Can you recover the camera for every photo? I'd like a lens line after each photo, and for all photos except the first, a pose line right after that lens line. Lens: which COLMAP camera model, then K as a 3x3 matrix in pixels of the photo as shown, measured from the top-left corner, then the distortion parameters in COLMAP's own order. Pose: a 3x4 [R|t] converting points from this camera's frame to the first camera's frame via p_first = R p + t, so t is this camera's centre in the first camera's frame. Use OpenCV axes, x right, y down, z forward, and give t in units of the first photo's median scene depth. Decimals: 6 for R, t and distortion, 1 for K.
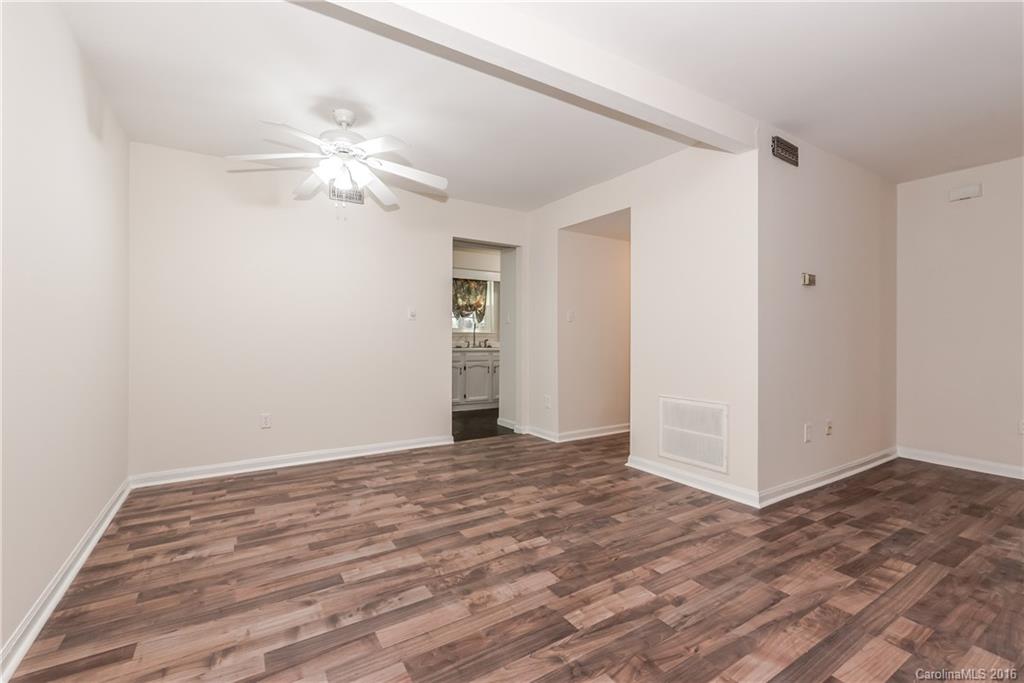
lens RADIAL K [[443.9, 0, 509.9], [0, 443.9, 336.2], [0, 0, 1]] dist [-0.000772, -0.000673]
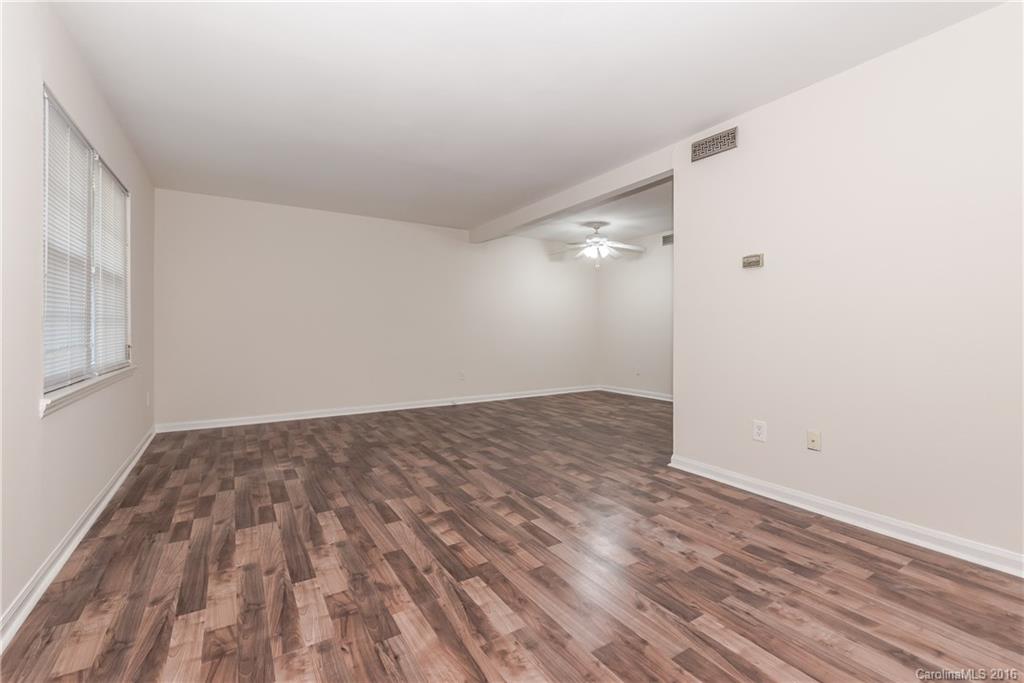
lens RADIAL K [[443.9, 0, 515.7], [0, 443.9, 334.1], [0, 0, 1]] dist [-0.000772, -0.000673]
pose [[0.011831, 0.004663, -0.999919, 3.047555], [-0.003508, 0.999983, 0.004622, 0.035226], [0.999924, 0.003453, 0.011847, 0.961856]]
